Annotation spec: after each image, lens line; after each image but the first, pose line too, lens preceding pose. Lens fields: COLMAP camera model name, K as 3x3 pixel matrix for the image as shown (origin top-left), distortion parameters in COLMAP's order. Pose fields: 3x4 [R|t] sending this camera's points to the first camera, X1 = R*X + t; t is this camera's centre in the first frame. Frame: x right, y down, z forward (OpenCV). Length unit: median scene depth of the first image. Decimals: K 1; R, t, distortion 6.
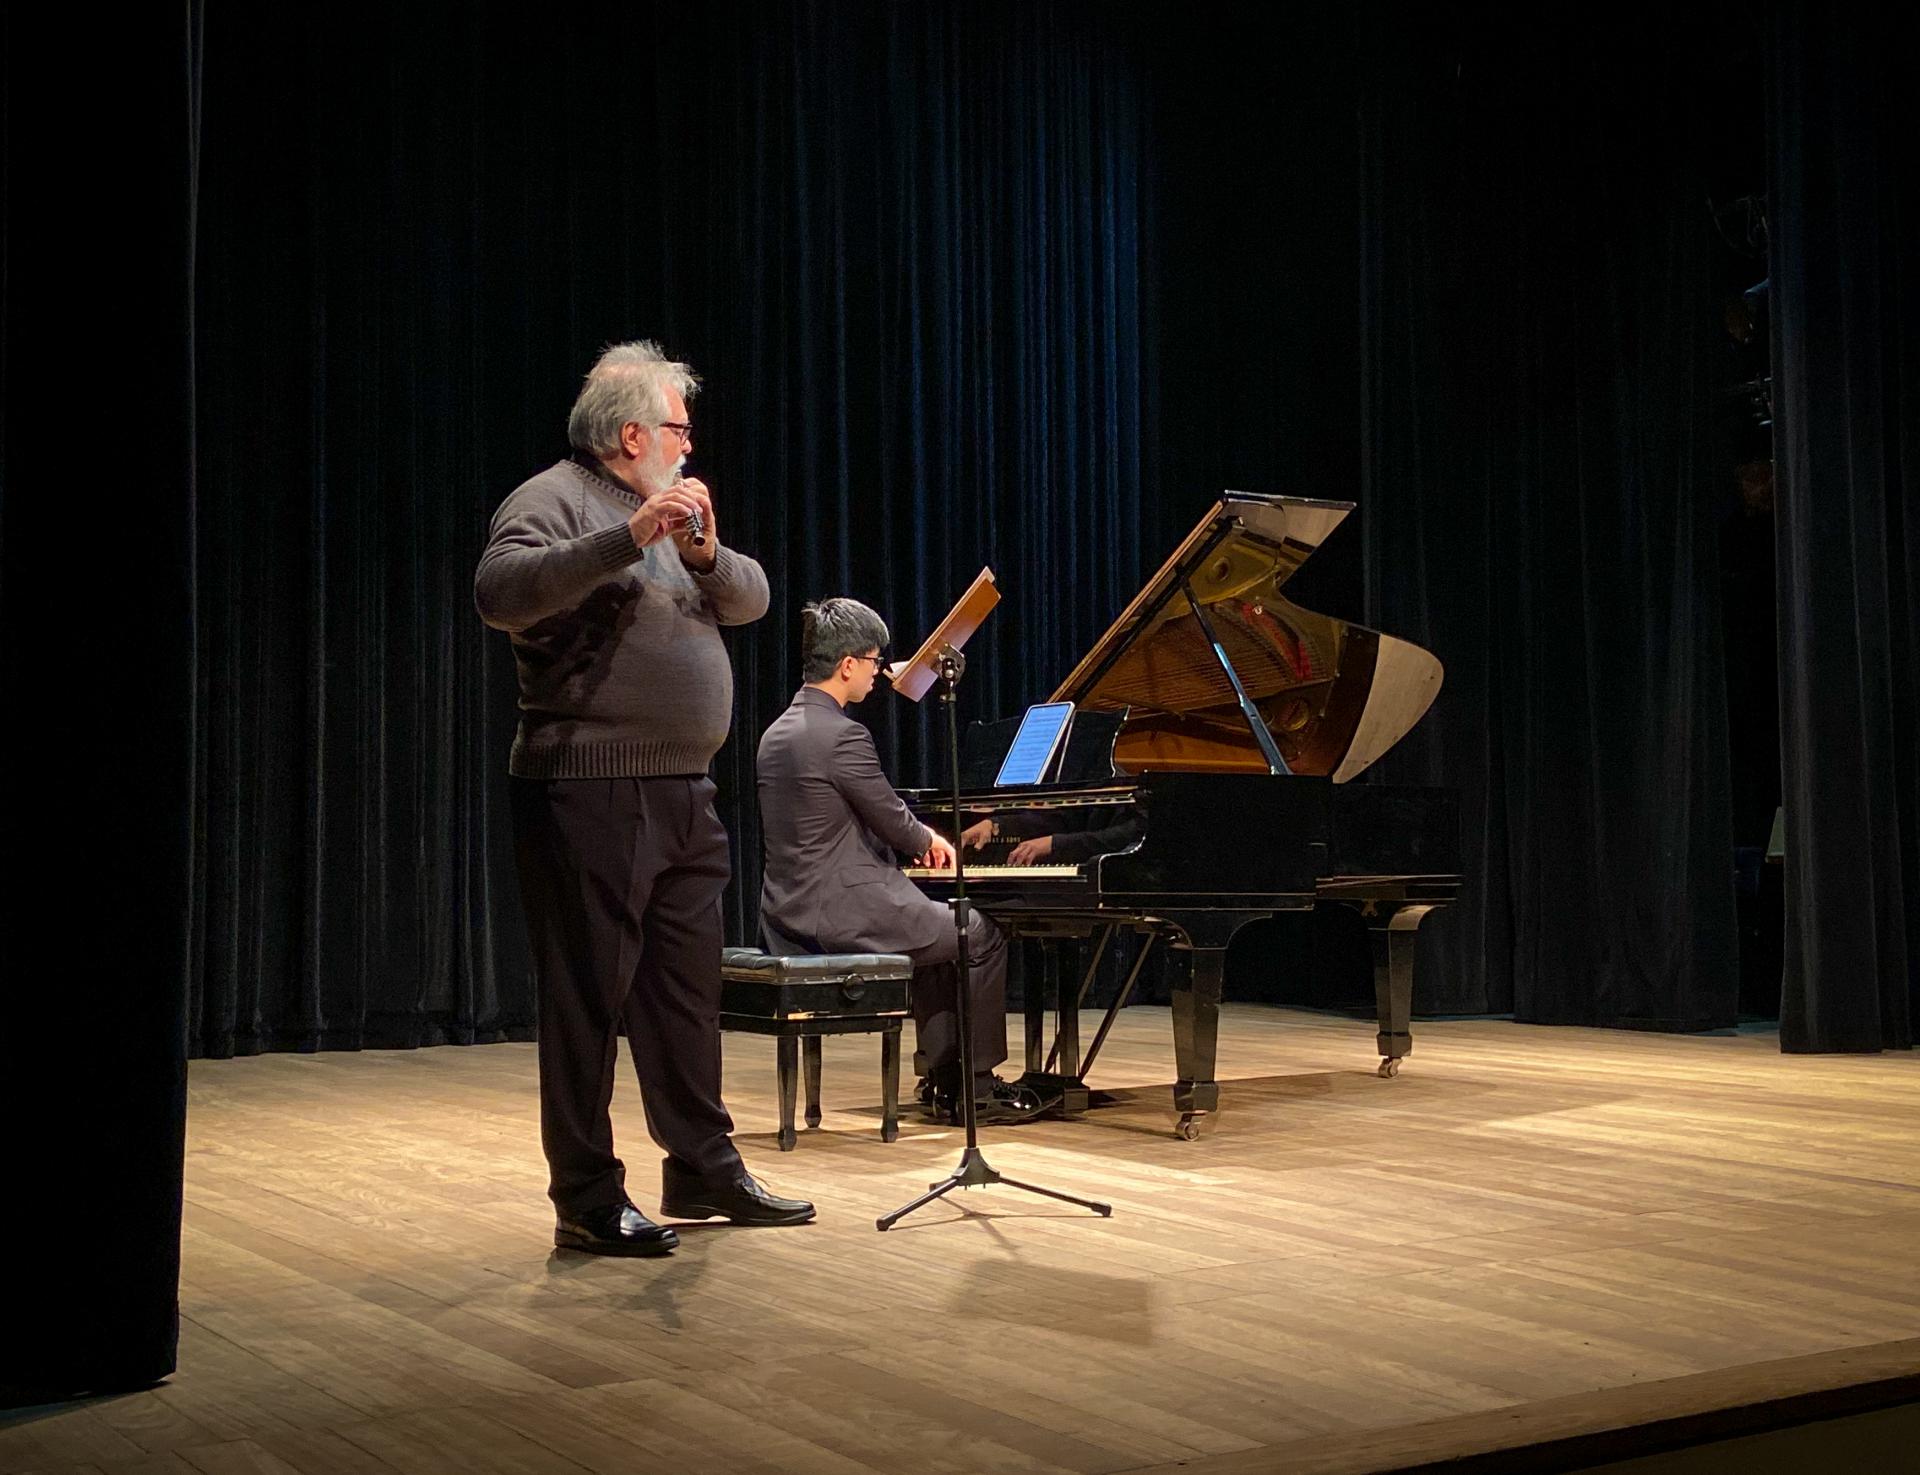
lens RADIAL K [[2366.9, 0, 966.4], [0, 2366.9, 692.7], [0, 0, 1]] dist [0.114334, 0.000000]
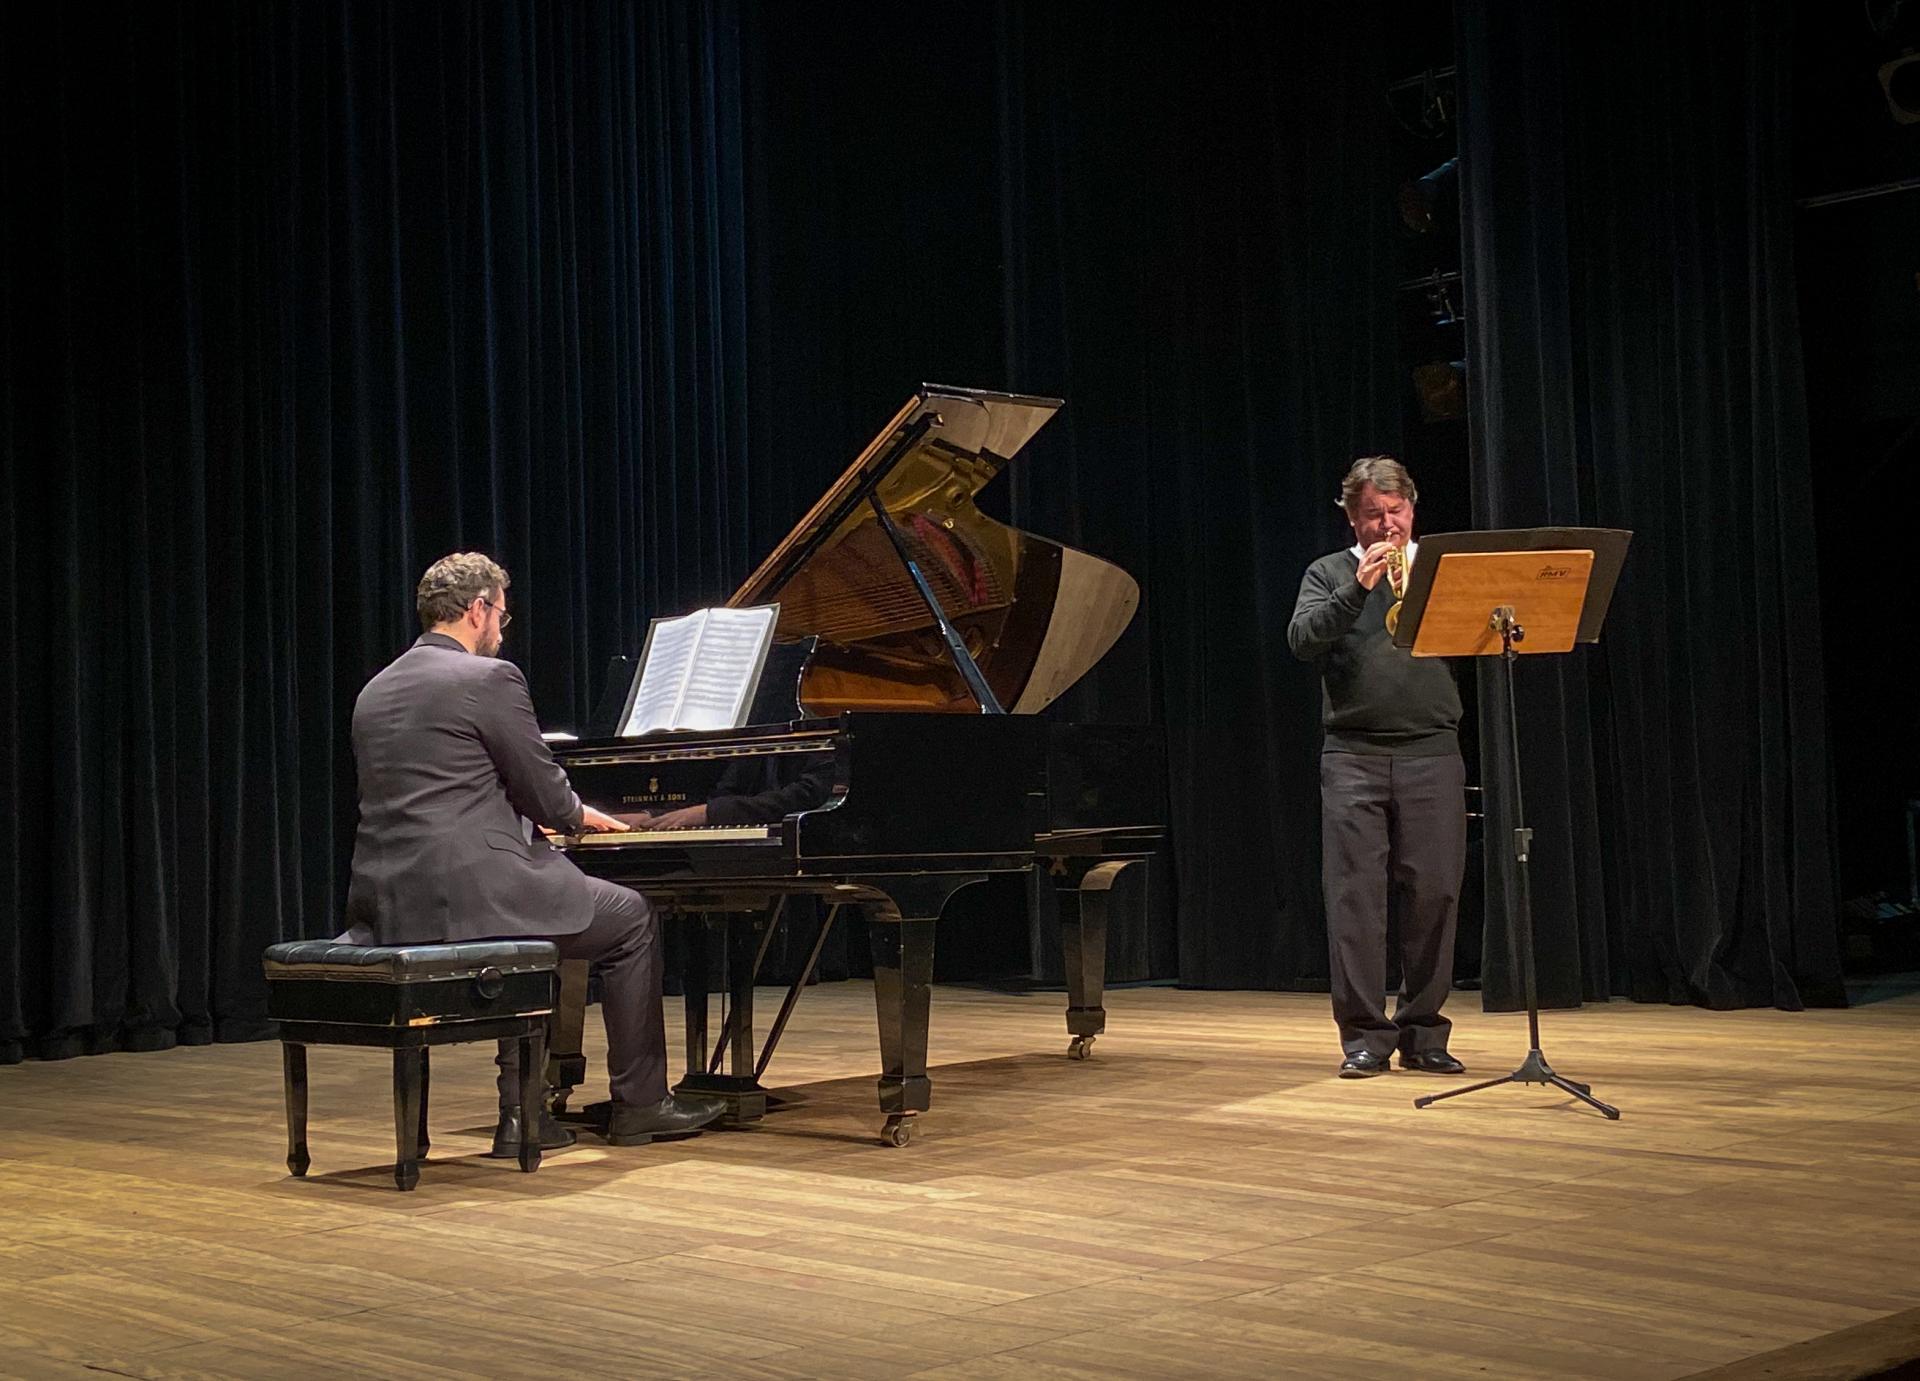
lens RADIAL K [[2666.0, 0, 988.2], [0, 2666.0, 596.2], [0, 0, 1]] dist [0.104370, 0.000000]
pose [[0.978565, -0.005771, 0.205856, -0.068559], [0.008020, 0.999917, -0.010089, 0.001662], [-0.205781, 0.011524, 0.978530, 0.054511]]
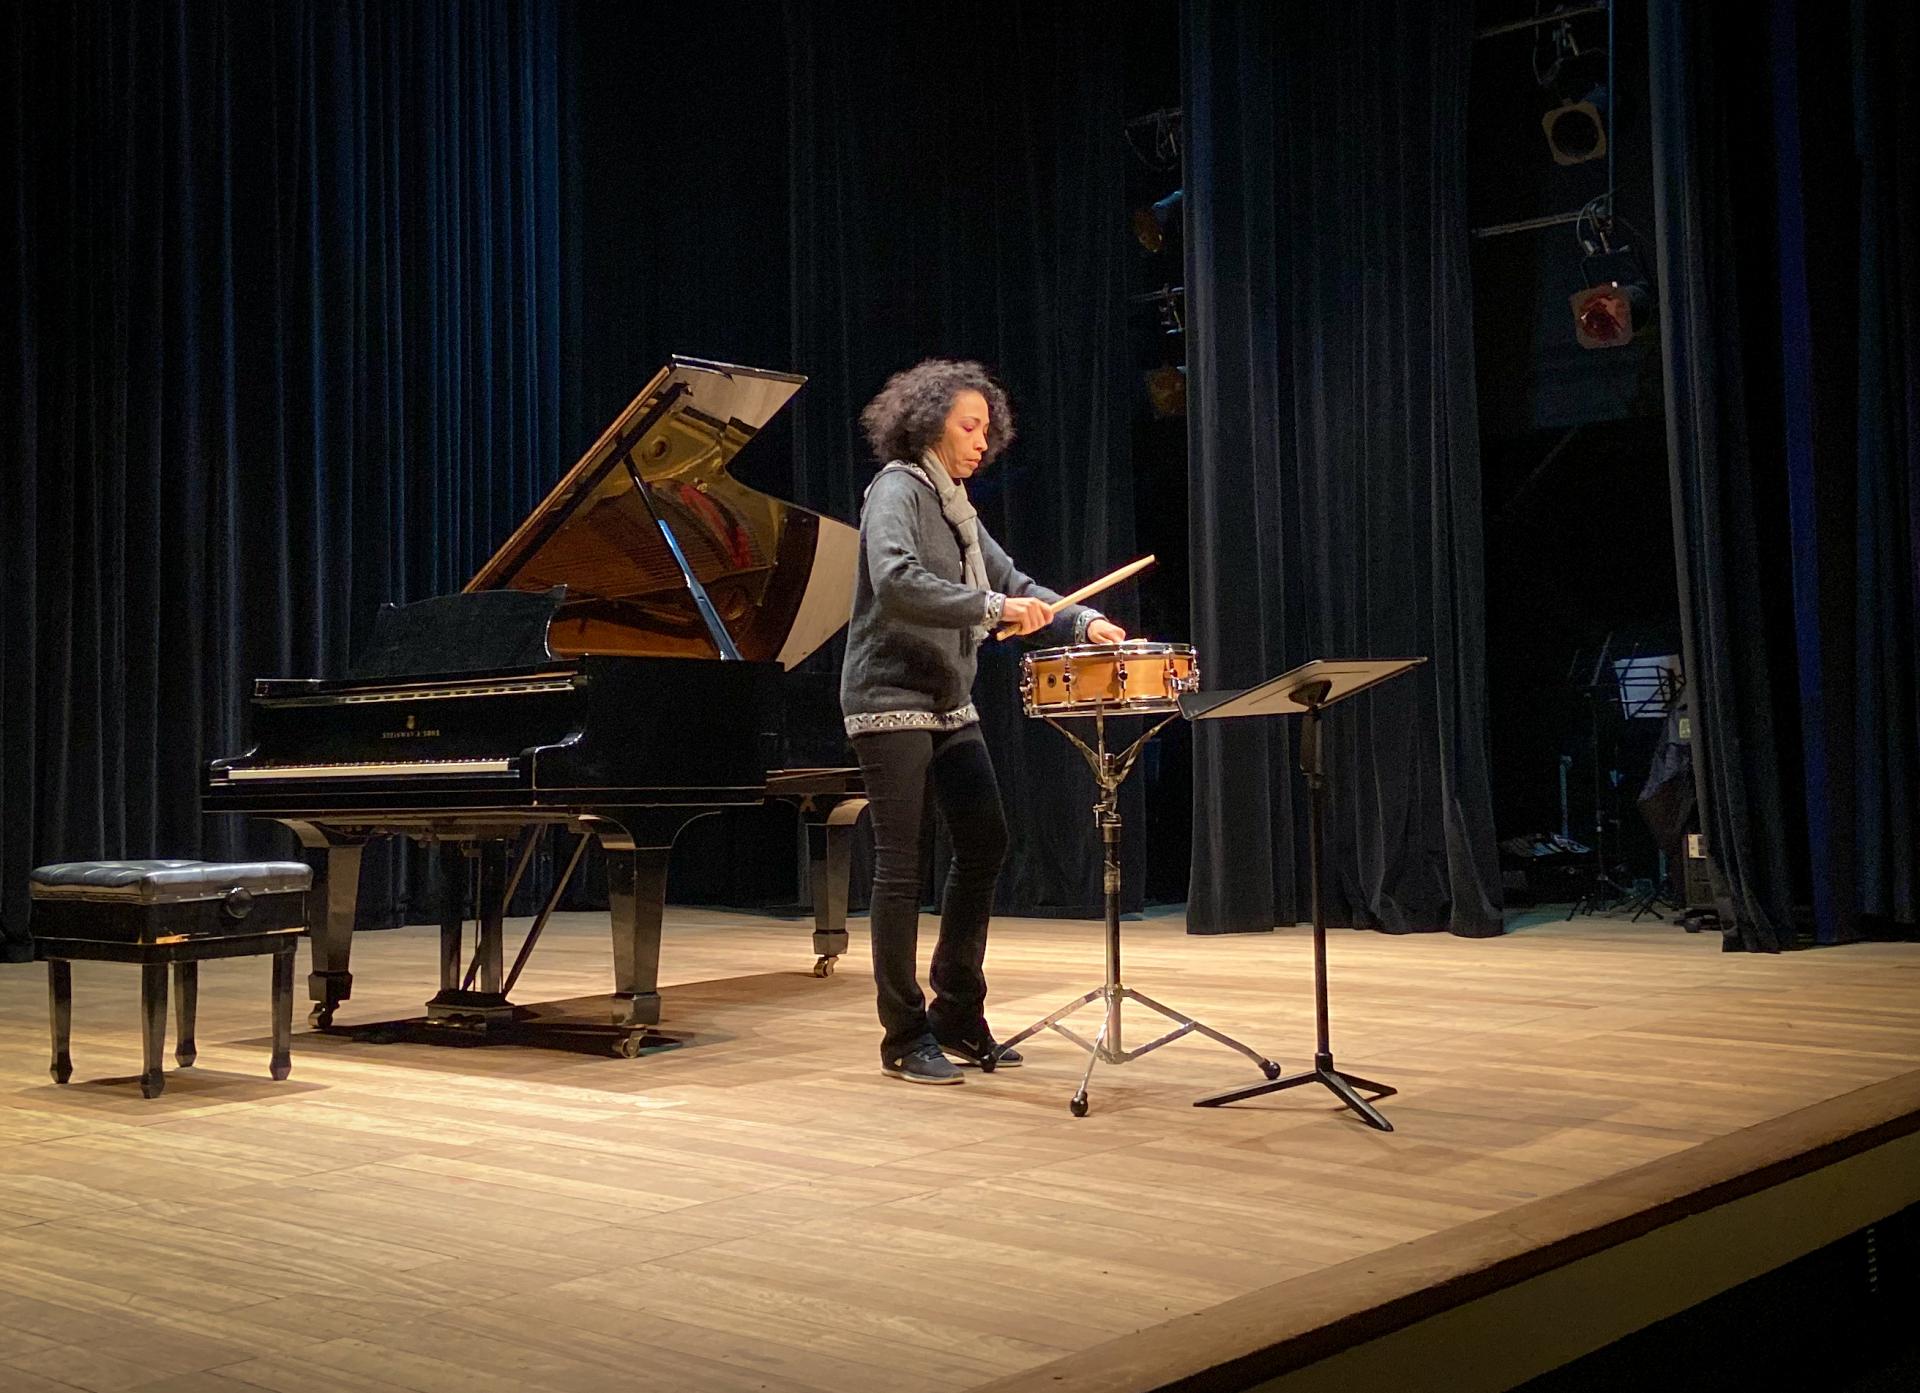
lens RADIAL K [[2236.1, 0, 1001.9], [0, 2236.1, 599.1], [0, 0, 1]] dist [0.089669, 0.000000]
pose [[0.960981, 0.009664, 0.276444, -0.009043], [-0.008511, 0.999949, -0.005368, 0.014354], [-0.276482, 0.002805, 0.961015, 0.121906]]
